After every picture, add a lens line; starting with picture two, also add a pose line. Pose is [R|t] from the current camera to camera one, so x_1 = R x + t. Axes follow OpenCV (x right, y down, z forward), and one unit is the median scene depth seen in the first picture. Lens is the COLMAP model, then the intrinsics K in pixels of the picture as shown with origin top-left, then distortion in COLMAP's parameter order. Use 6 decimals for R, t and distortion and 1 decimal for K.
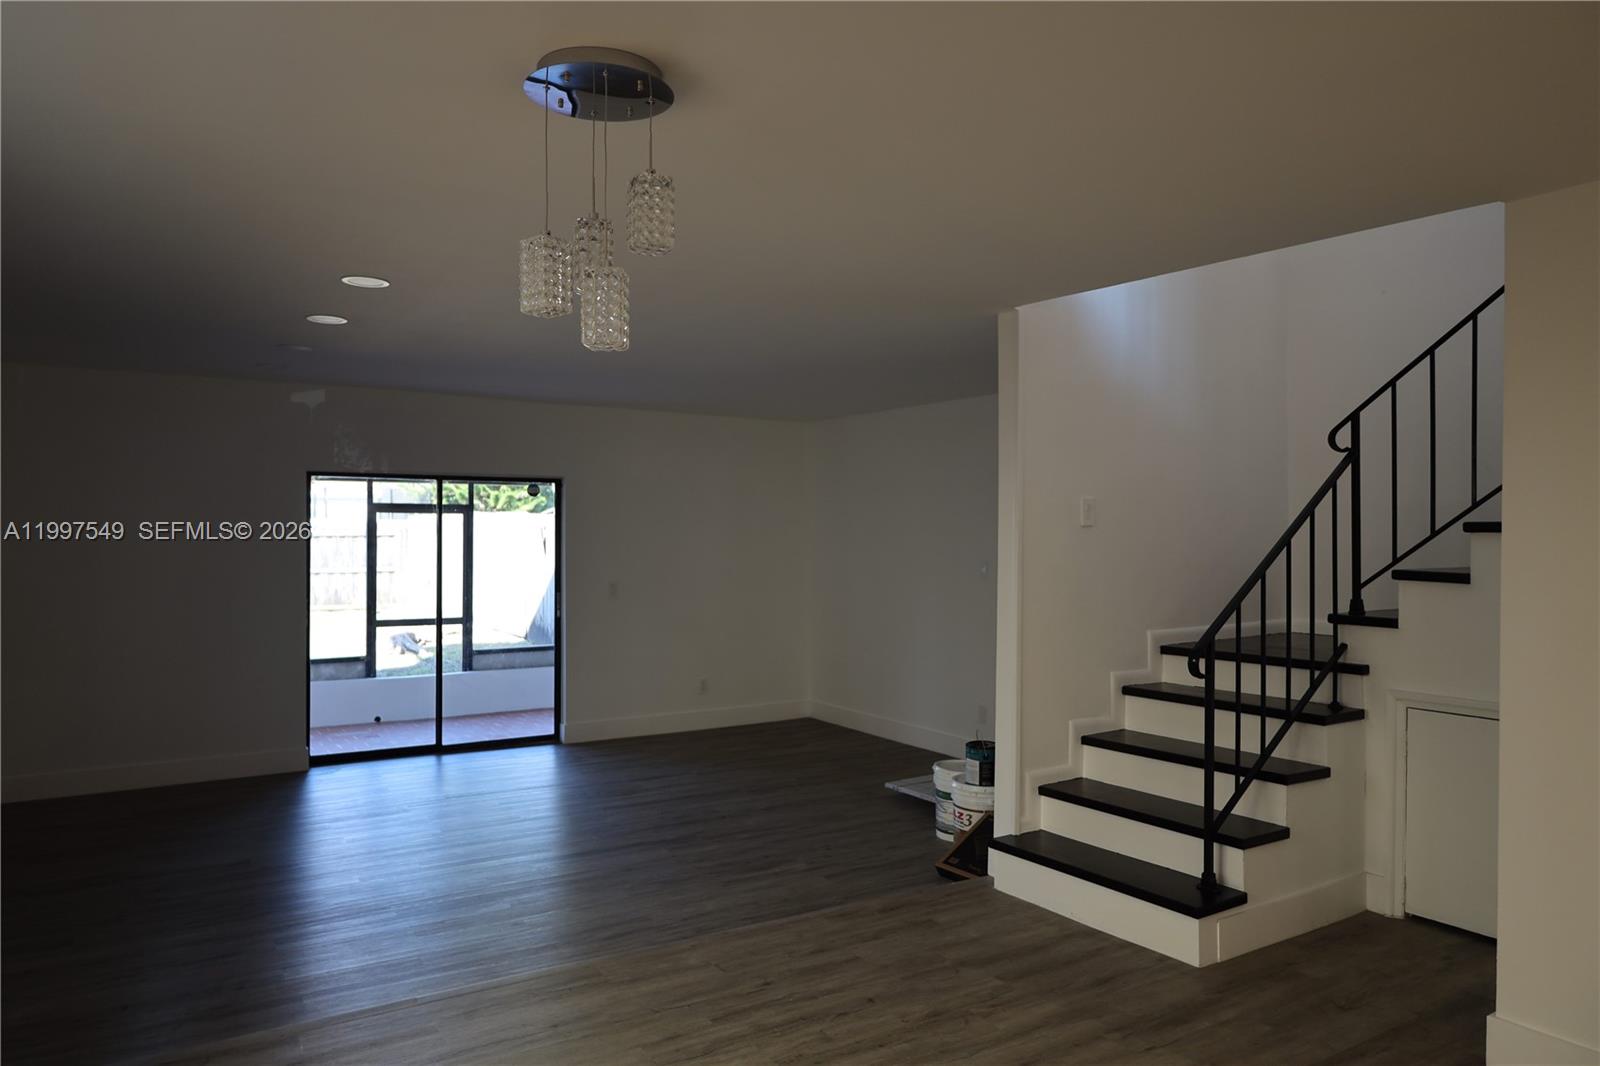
lens RADIAL K [[1111.2, 0, 802.8], [0, 1111.2, 528.3], [0, 0, 1]] dist [0.012327, 0.001536]
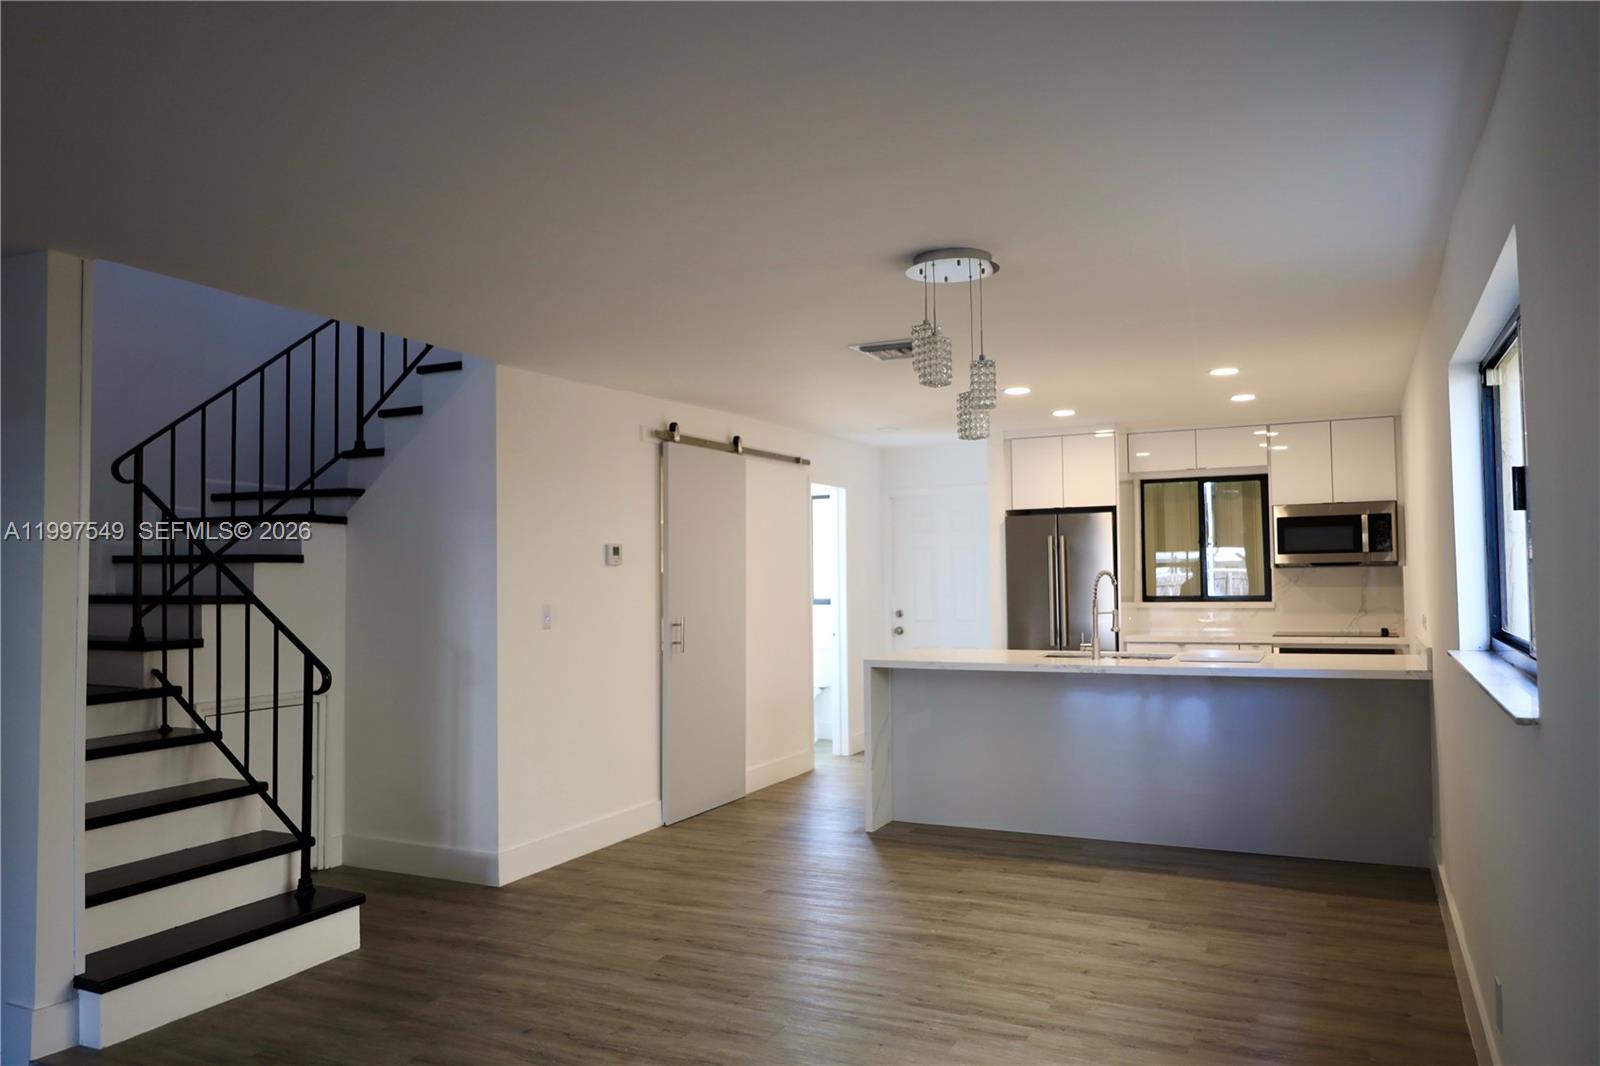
lens RADIAL K [[1111.2, 0, 801.0], [0, 1111.2, 535.9], [0, 0, 1]] dist [0.012327, 0.001536]
pose [[-0.527728, 0.036245, 0.848640, -0.779783], [0.007797, 0.999254, -0.037830, 0.025471], [-0.849378, -0.013347, -0.527617, 1.129497]]
